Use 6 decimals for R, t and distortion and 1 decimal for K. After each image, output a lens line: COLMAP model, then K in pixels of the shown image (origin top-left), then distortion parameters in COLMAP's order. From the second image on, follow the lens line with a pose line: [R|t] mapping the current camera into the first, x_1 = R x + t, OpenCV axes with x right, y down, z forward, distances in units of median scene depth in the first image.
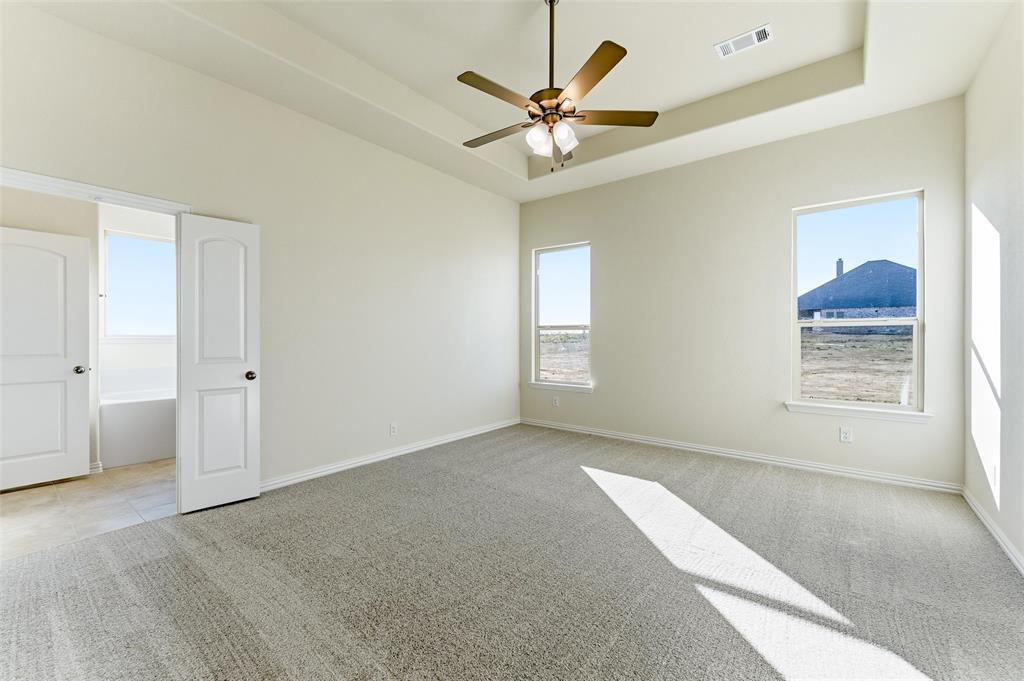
lens RADIAL K [[428.5, 0, 516.8], [0, 428.5, 339.4], [0, 0, 1]] dist [0.002214, 0.000832]
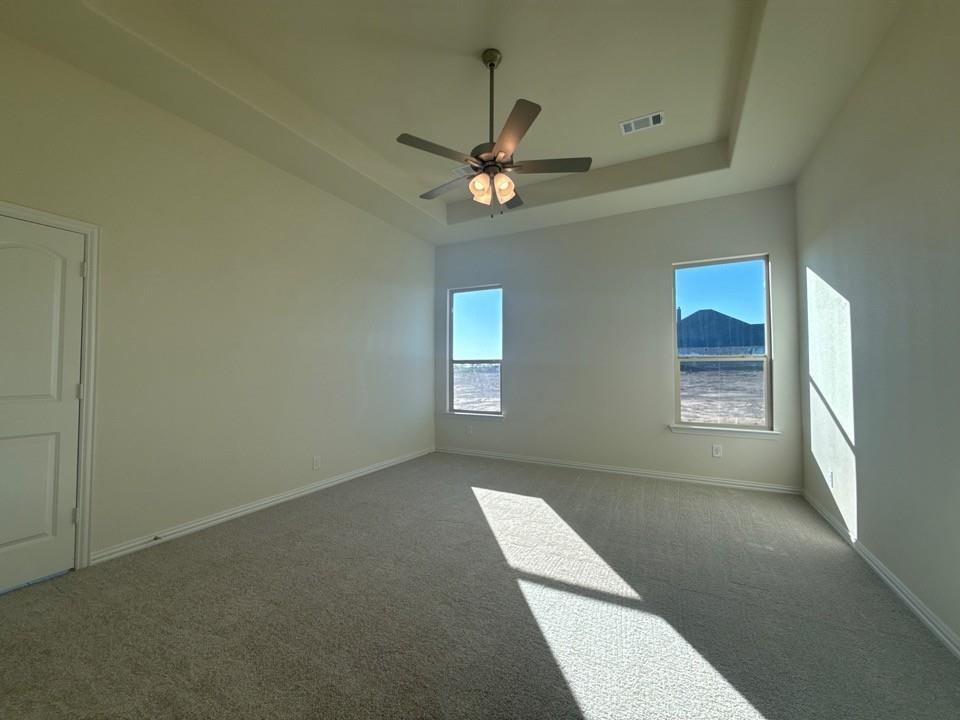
lens RADIAL K [[390.7, 0, 479.2], [0, 390.7, 360.3], [0, 0, 1]] dist [-0.001769, -0.000397]
pose [[0.982060, 0.005025, 0.188499, -0.109176], [0.000566, 0.999562, -0.029591, -0.001948], [-0.188565, 0.029167, 0.981627, 0.037952]]
